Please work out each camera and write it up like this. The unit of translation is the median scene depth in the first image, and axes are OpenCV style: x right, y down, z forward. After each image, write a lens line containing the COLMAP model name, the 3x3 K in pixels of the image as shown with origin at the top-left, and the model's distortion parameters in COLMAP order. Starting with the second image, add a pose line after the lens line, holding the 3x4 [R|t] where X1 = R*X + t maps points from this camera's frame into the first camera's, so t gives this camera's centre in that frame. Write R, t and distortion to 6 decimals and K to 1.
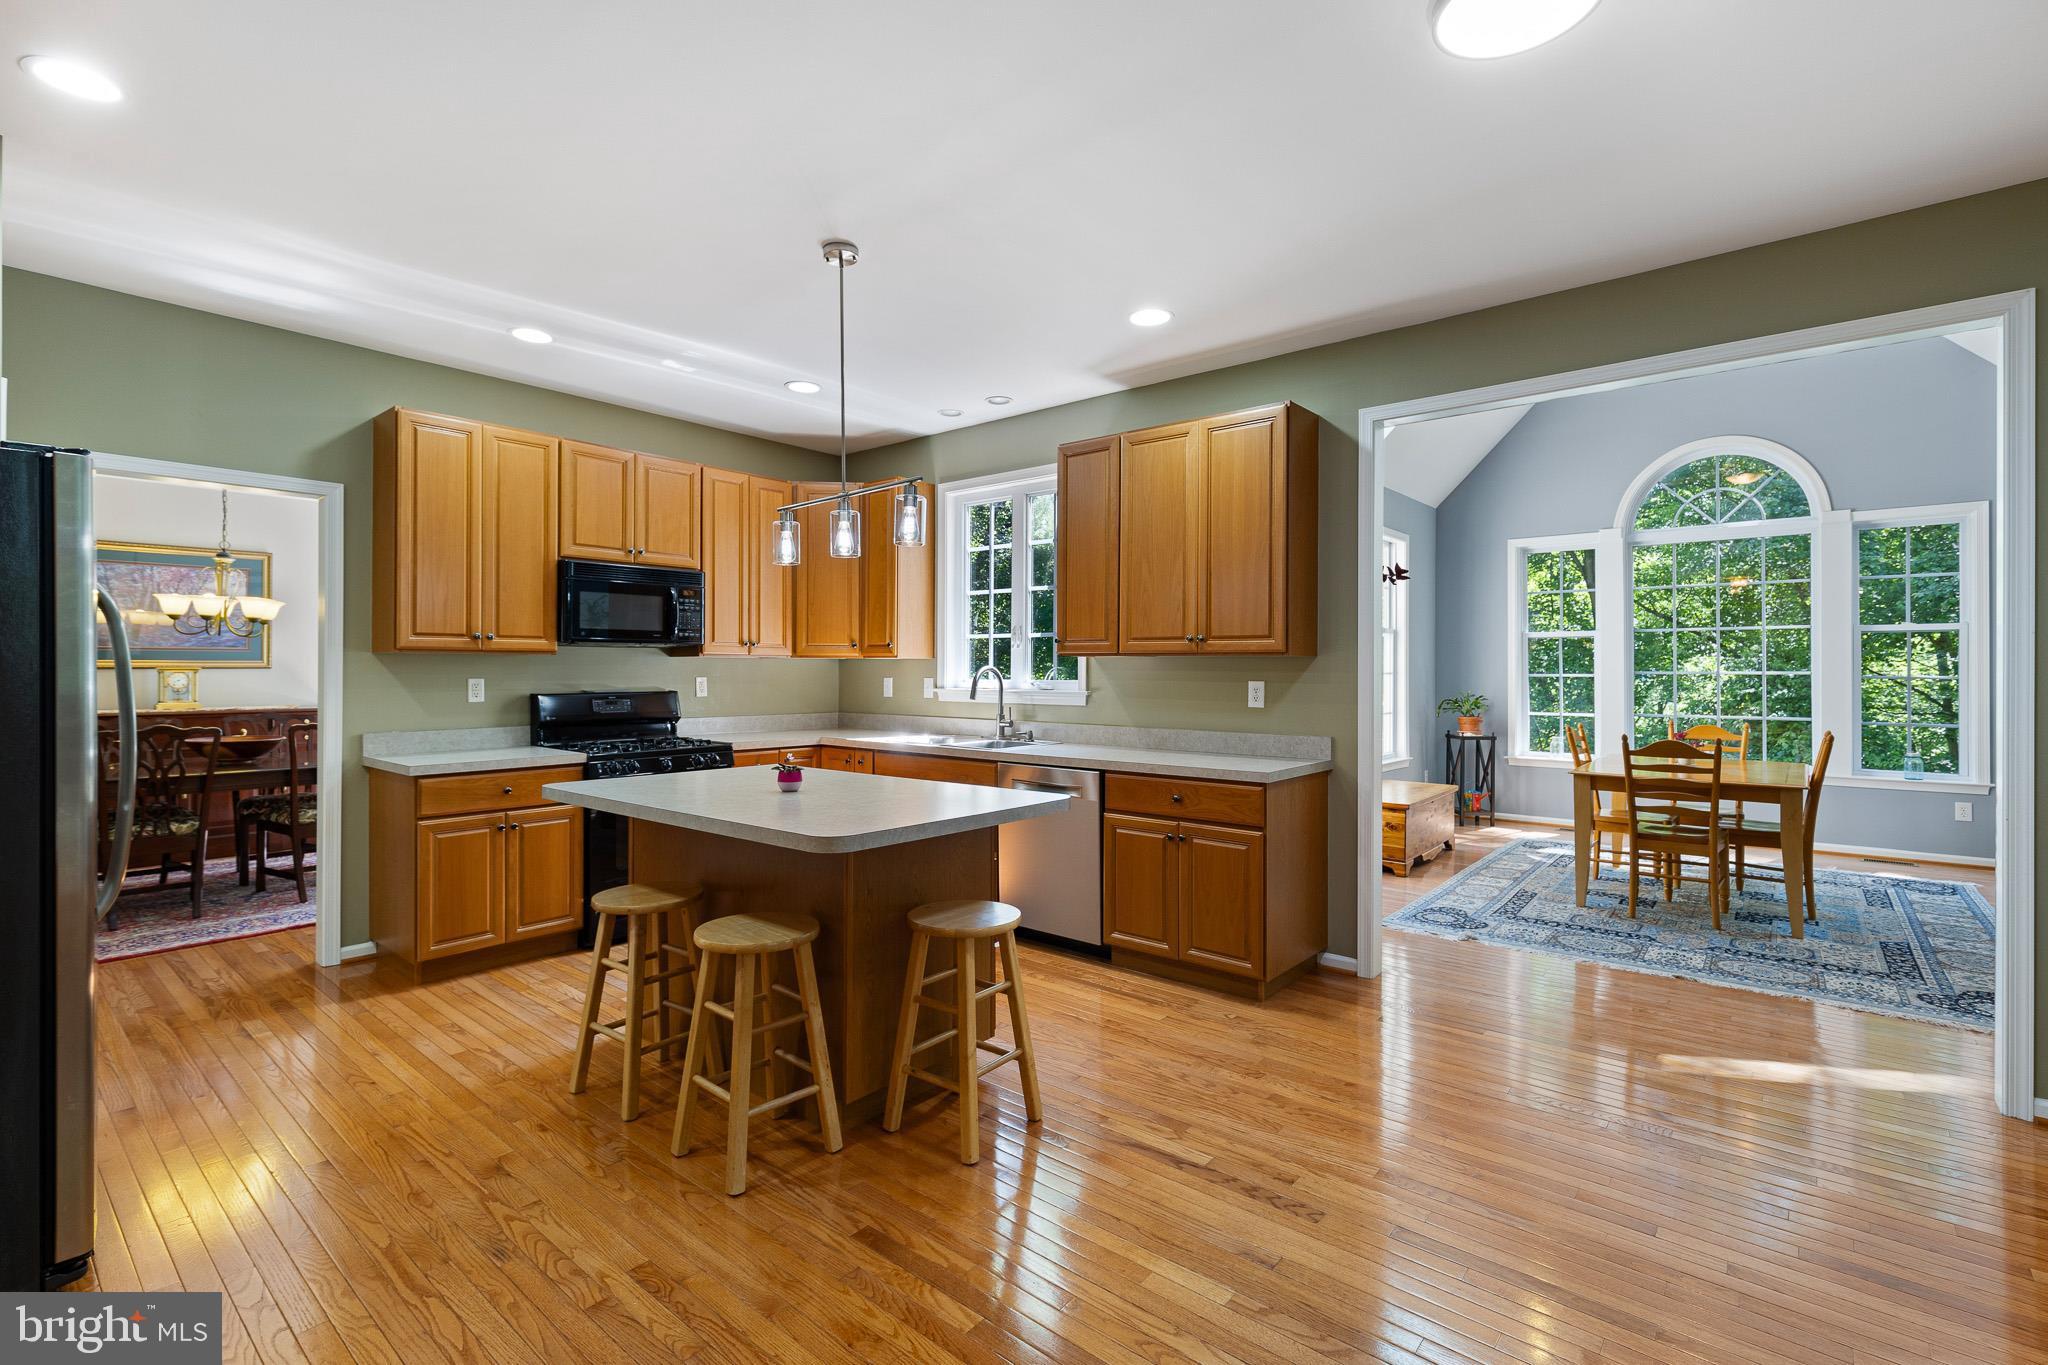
lens RADIAL K [[924.5, 0, 1024.3], [0, 924.5, 660.6], [0, 0, 1]] dist [0.010943, -0.001983]
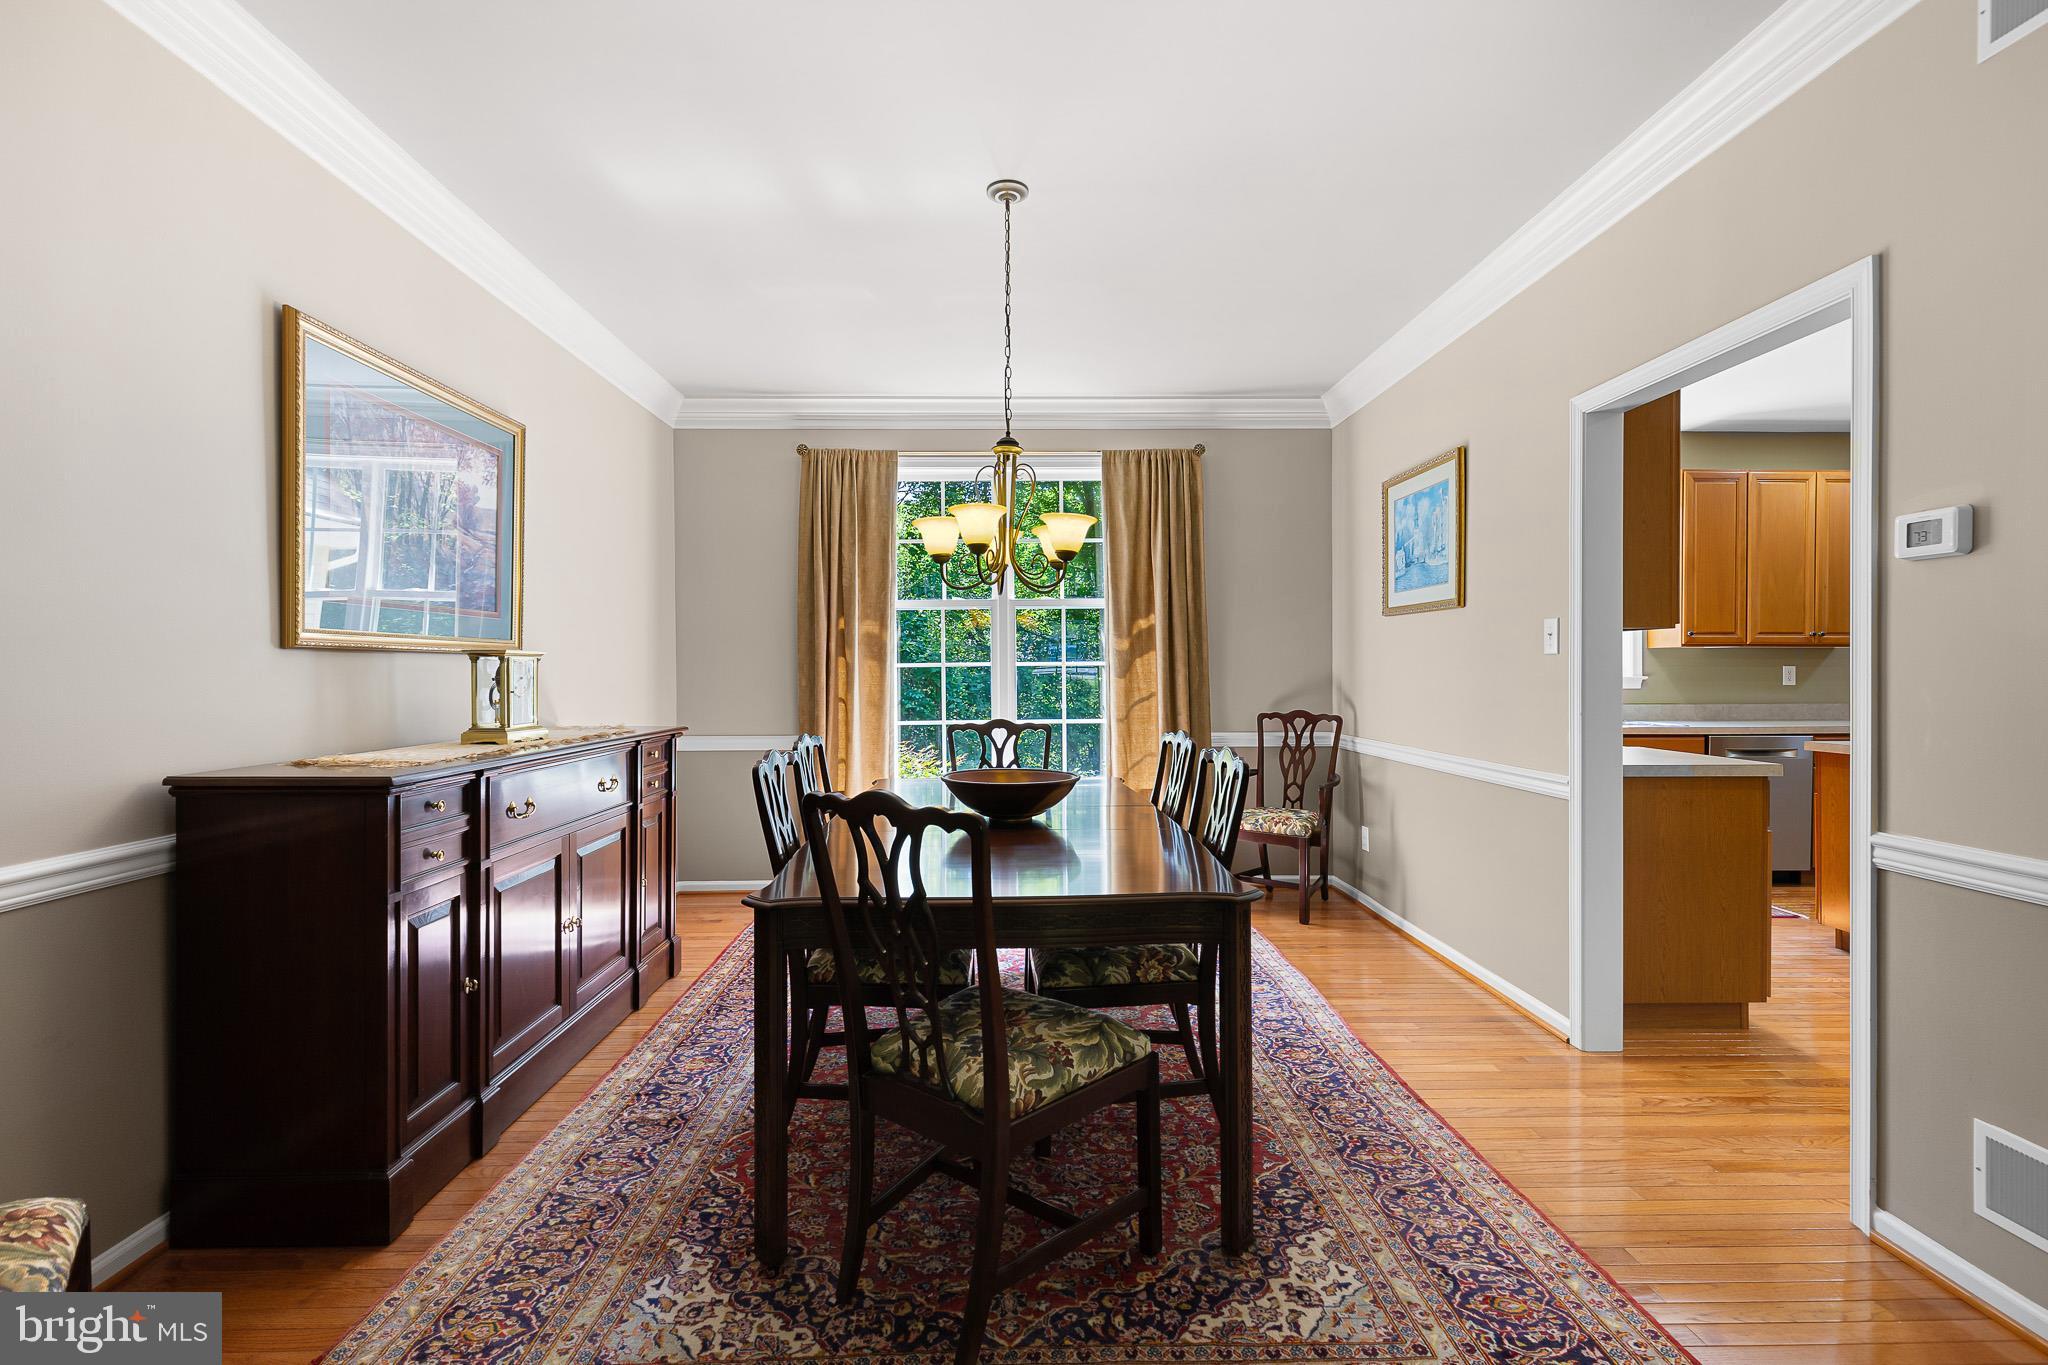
lens RADIAL K [[924.5, 0, 1023.5], [0, 924.5, 685.3], [0, 0, 1]] dist [0.010943, -0.001983]
pose [[0.754213, -0.020060, 0.656323, -1.113856], [0.000342, 0.999545, 0.030157, 0.006224], [-0.656629, -0.022521, 0.753877, 0.513061]]
